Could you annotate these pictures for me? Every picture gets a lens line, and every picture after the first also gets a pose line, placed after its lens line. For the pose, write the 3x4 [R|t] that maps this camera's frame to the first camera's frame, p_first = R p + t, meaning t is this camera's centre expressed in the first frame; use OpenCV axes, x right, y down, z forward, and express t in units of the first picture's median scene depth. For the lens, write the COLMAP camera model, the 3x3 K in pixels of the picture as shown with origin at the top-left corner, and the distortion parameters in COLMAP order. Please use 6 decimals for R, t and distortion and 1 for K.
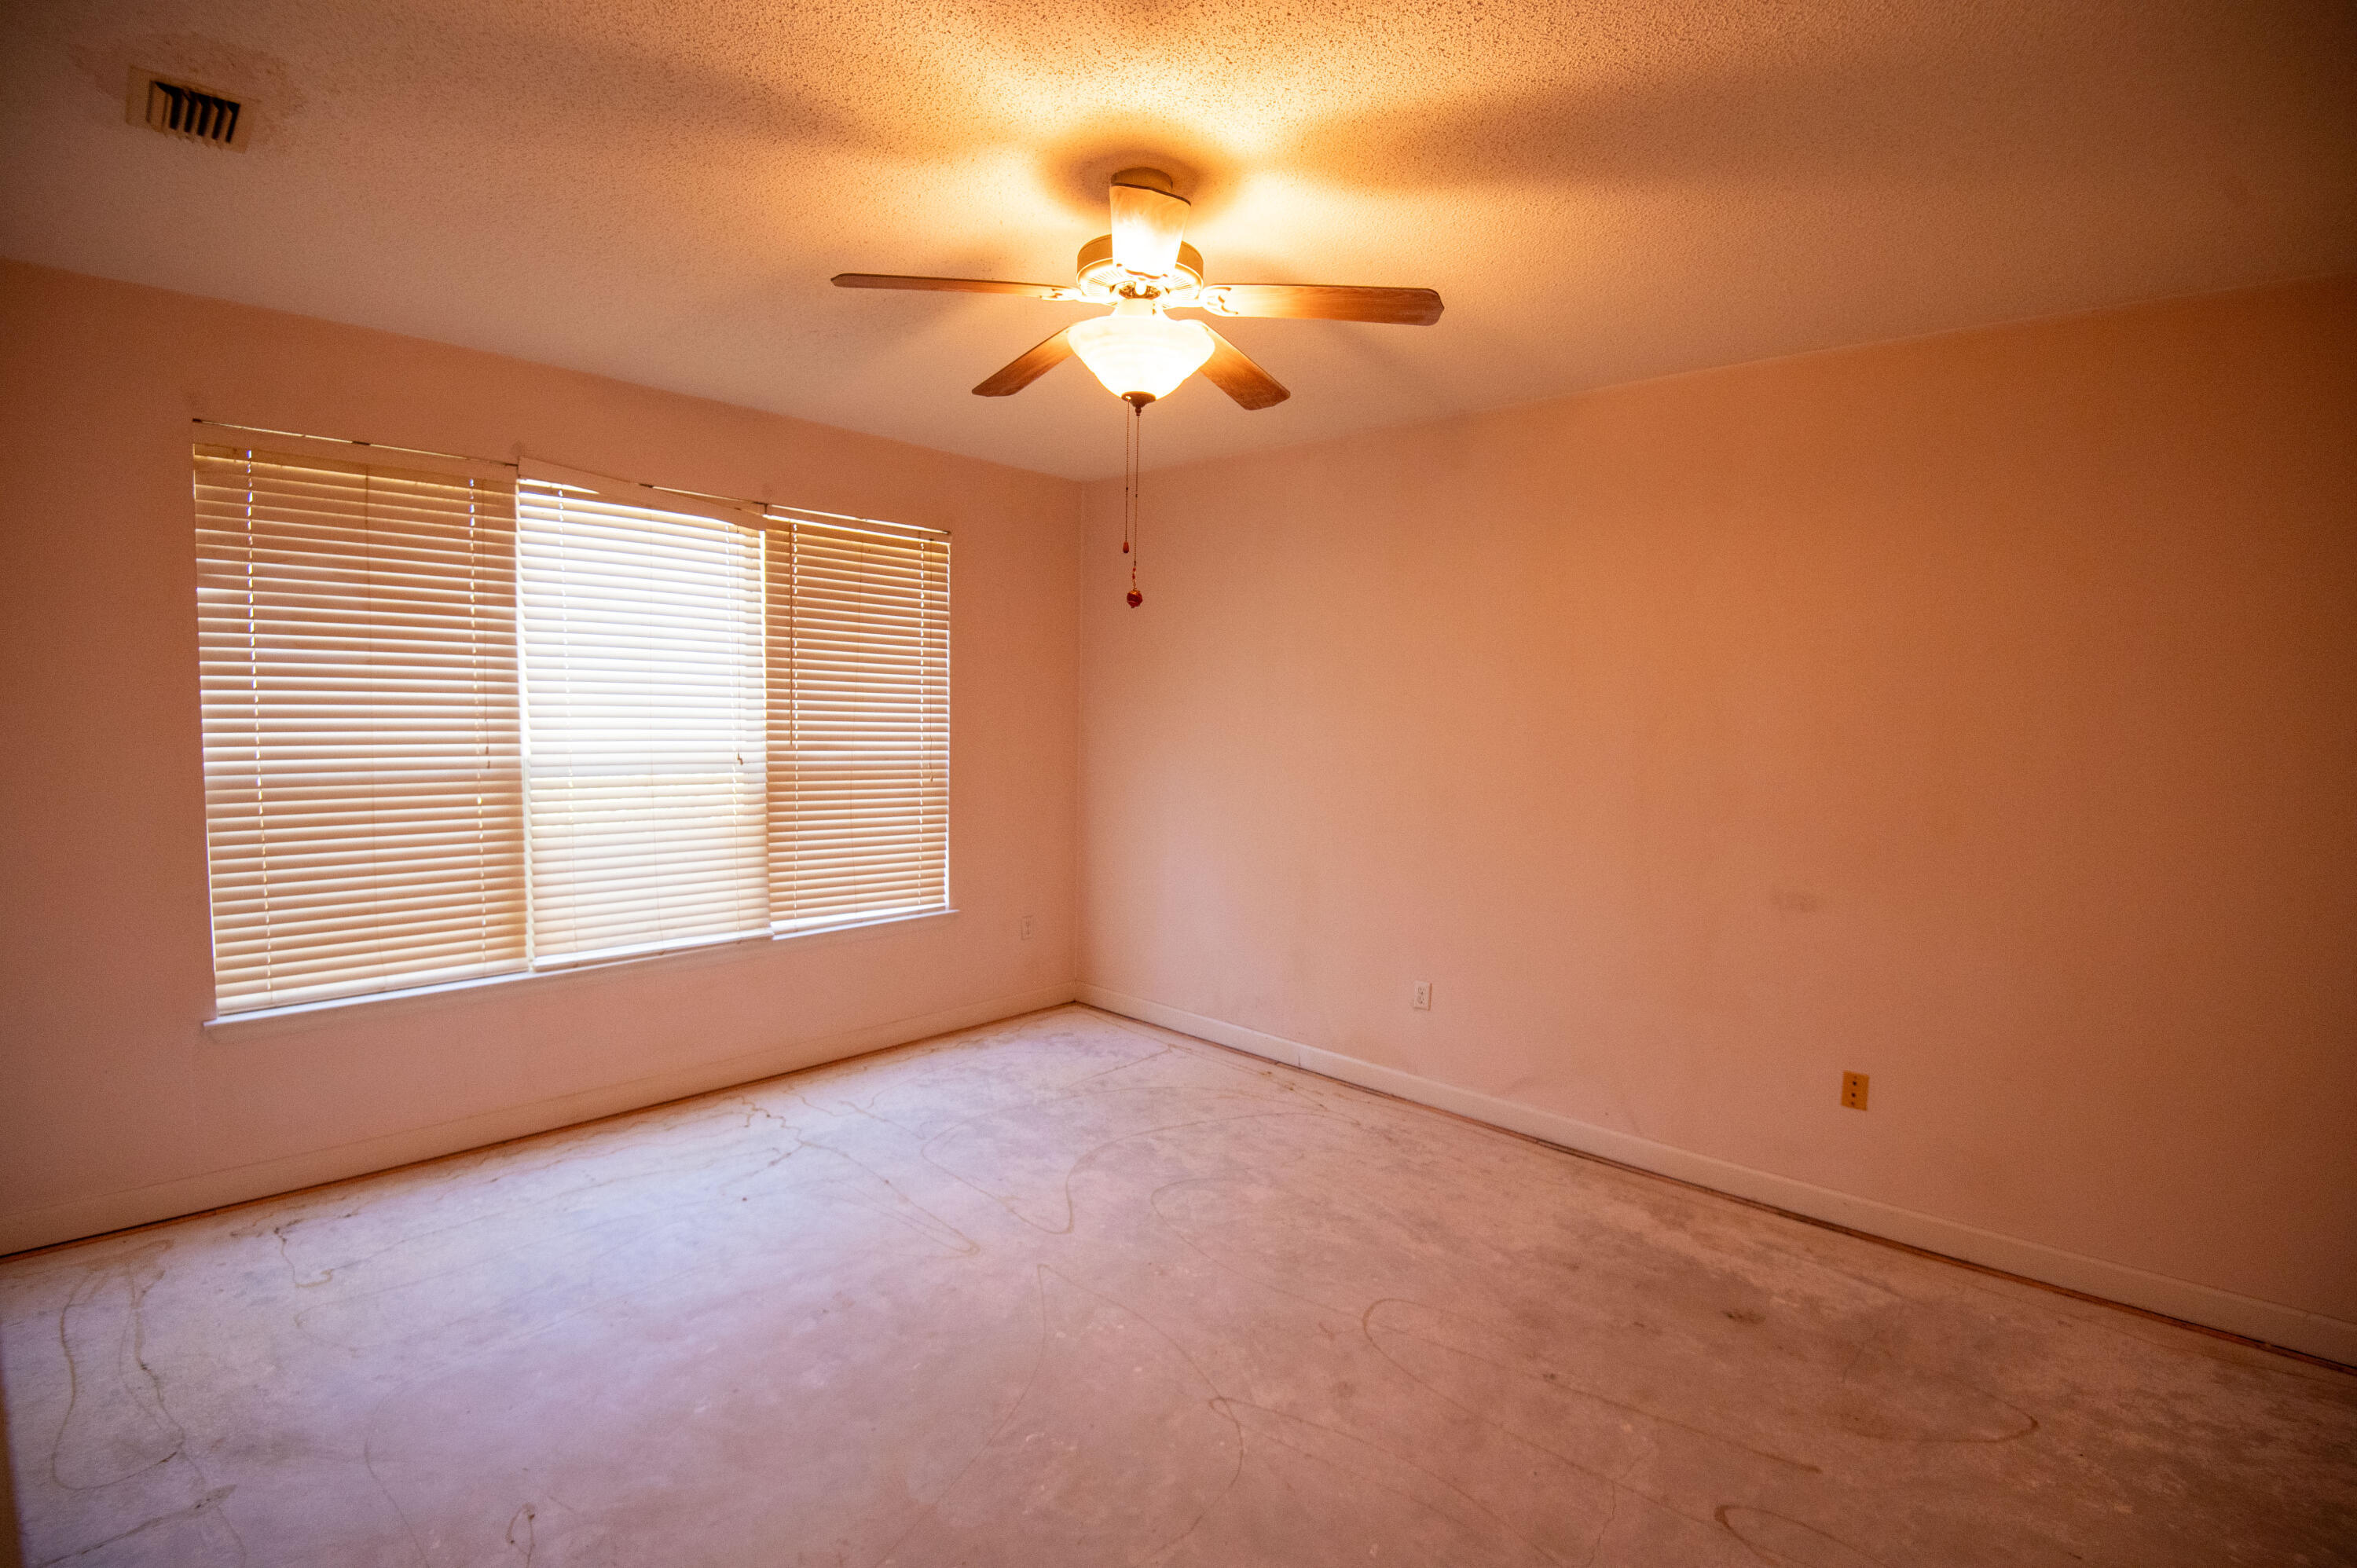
lens RADIAL K [[1091.8, 0, 1165.7], [0, 1091.8, 785.8], [0, 0, 1]] dist [0.001333, -0.036525]
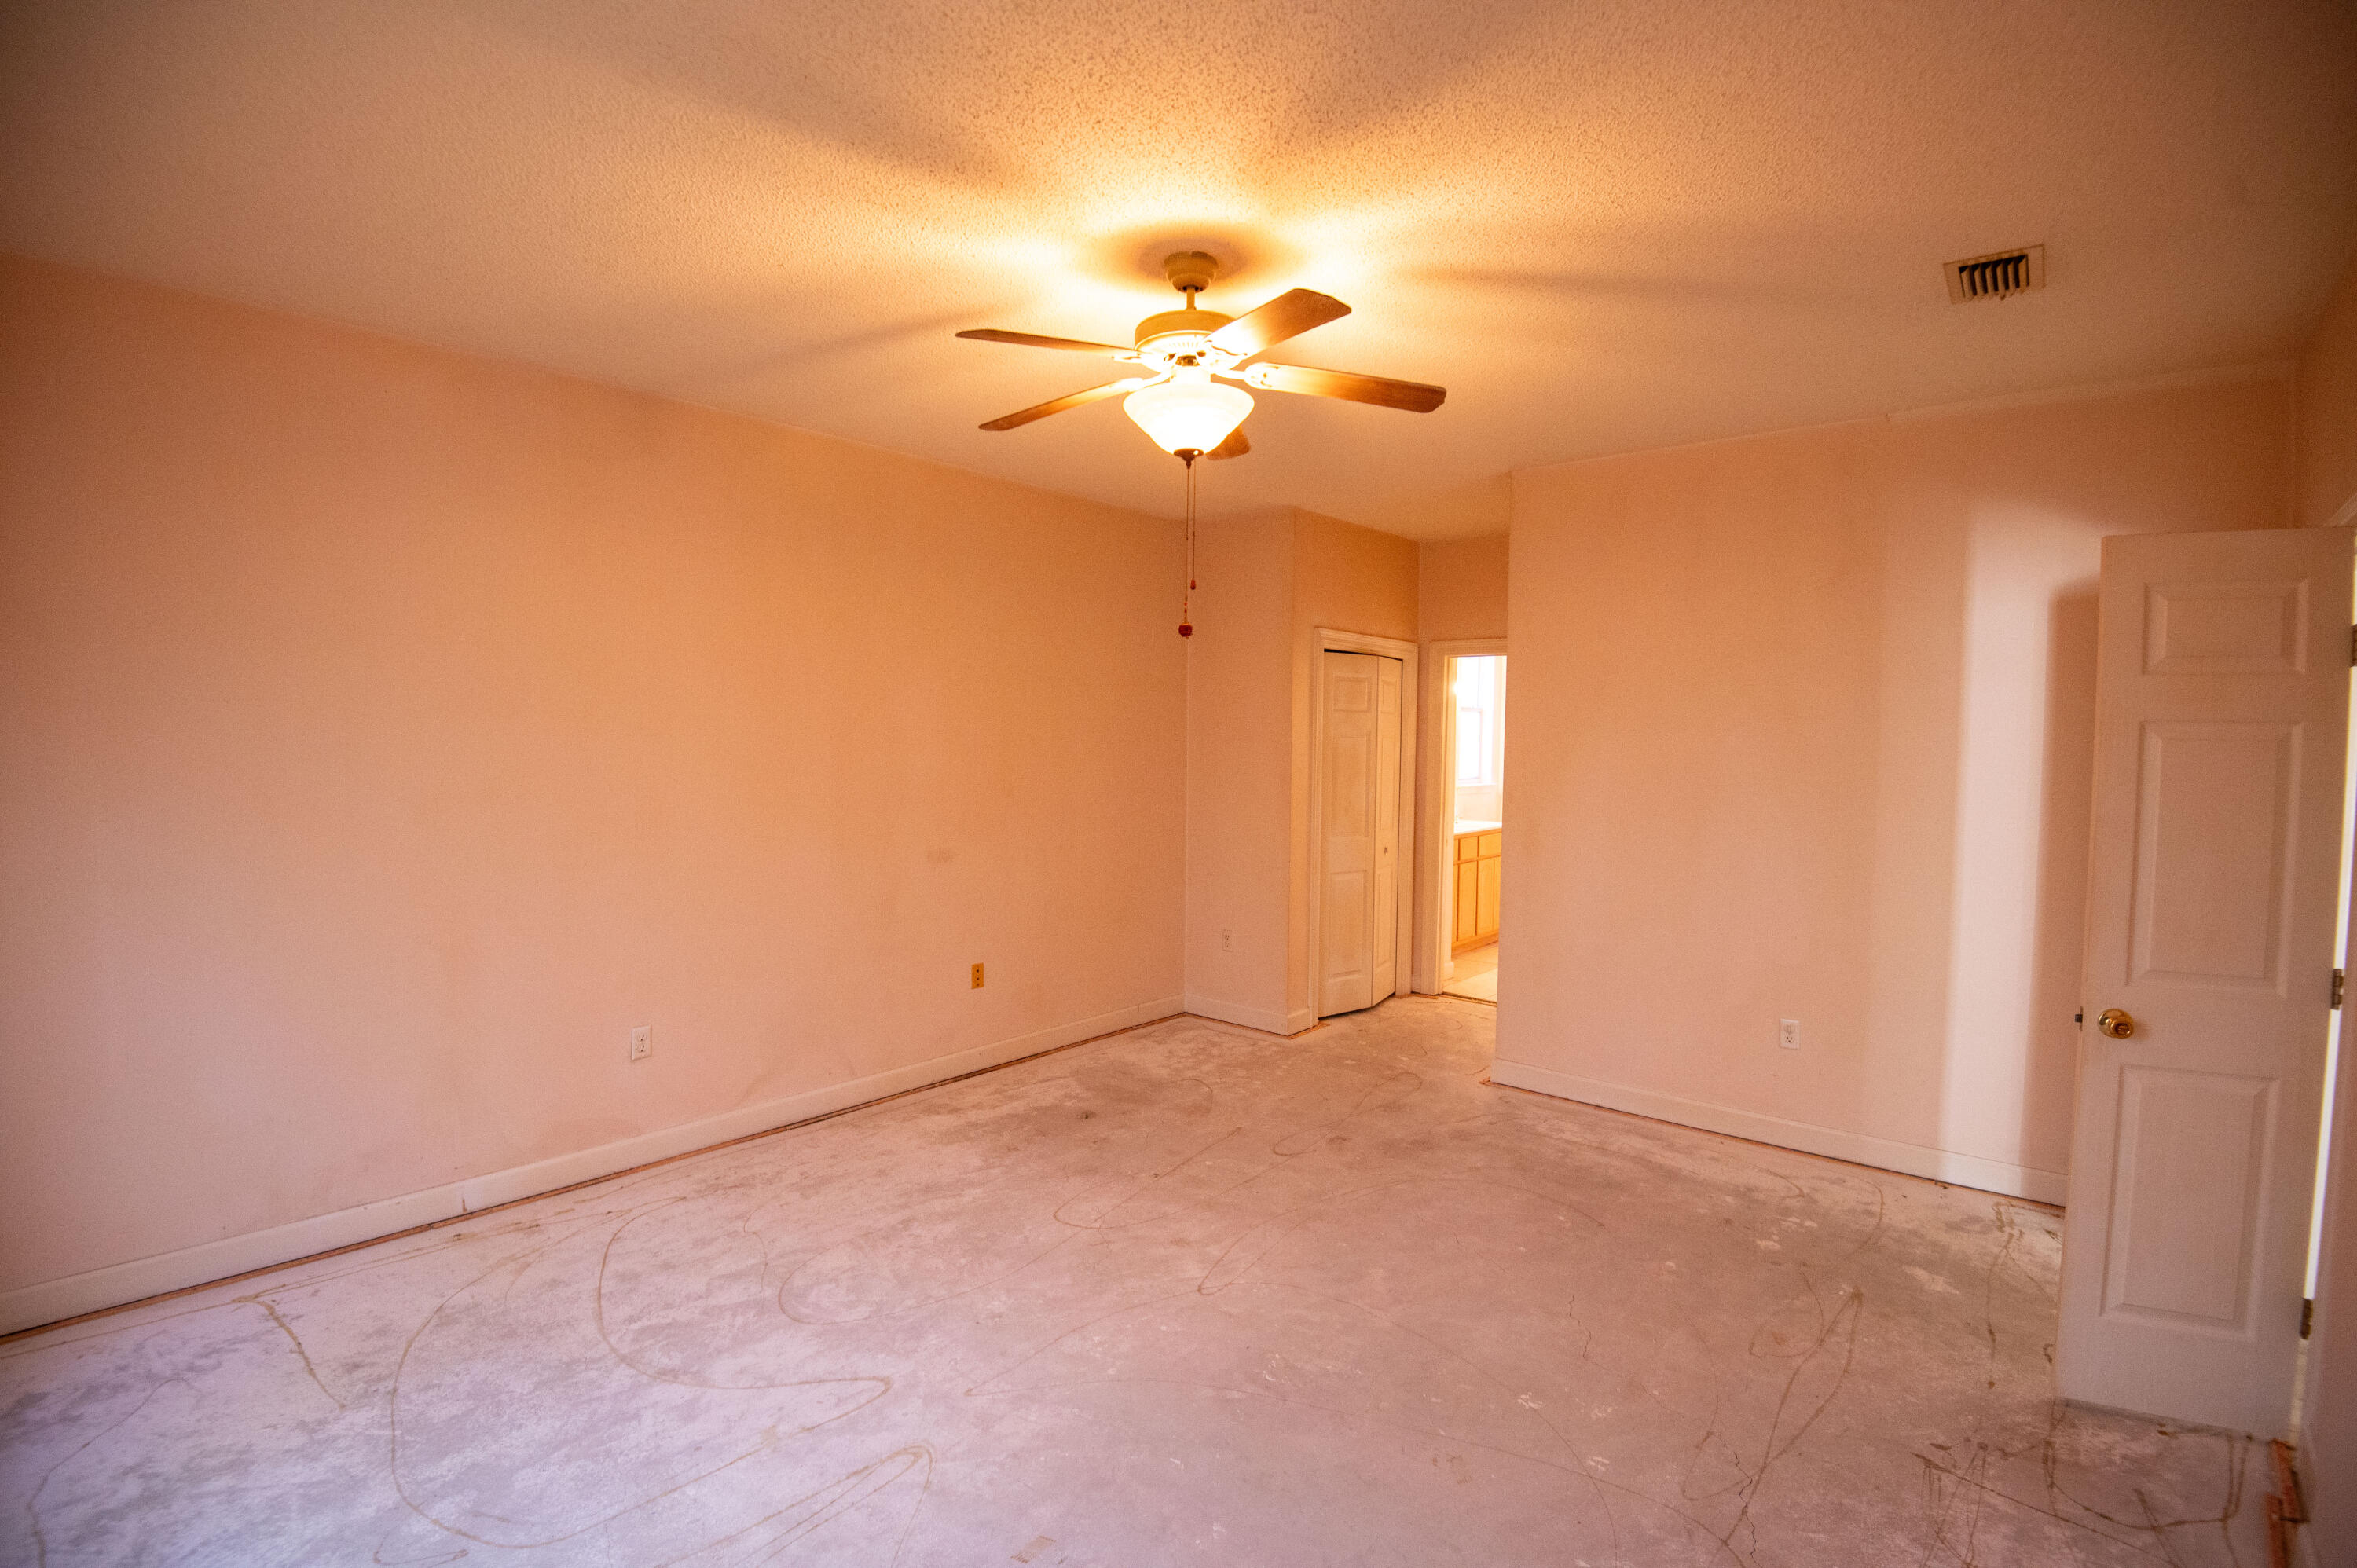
lens RADIAL K [[1091.8, 0, 1165.7], [0, 1091.8, 785.8], [0, 0, 1]] dist [0.001333, -0.036525]
pose [[-0.036150, -0.069819, 0.996904, -0.840908], [0.060375, 0.995582, 0.071916, -0.068815], [-0.997521, 0.062788, -0.031775, 0.773696]]
